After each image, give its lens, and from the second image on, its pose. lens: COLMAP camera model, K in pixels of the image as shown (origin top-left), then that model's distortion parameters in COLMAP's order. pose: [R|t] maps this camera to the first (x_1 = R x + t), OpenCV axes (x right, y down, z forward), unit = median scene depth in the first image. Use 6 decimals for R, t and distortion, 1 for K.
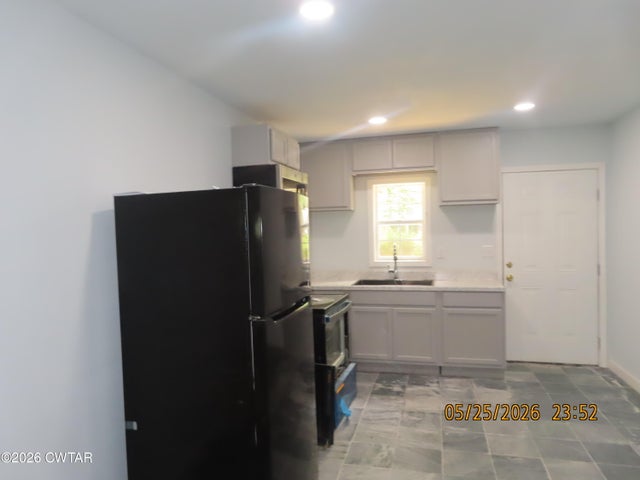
lens RADIAL K [[412.3, 0, 320.0], [0, 412.3, 240.0], [0, 0, 1]] dist [0.001311, 0.000390]
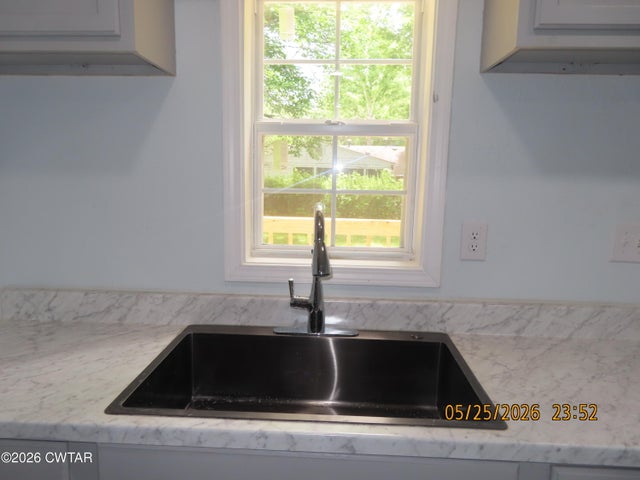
lens RADIAL K [[412.3, 0, 320.0], [0, 412.3, 240.0], [0, 0, 1]] dist [0.001311, 0.000390]
pose [[0.972545, 0.001281, 0.232712, 0.115175], [-0.036207, 0.988641, 0.145873, -0.007371], [-0.229882, -0.150293, 0.961544, 0.701193]]
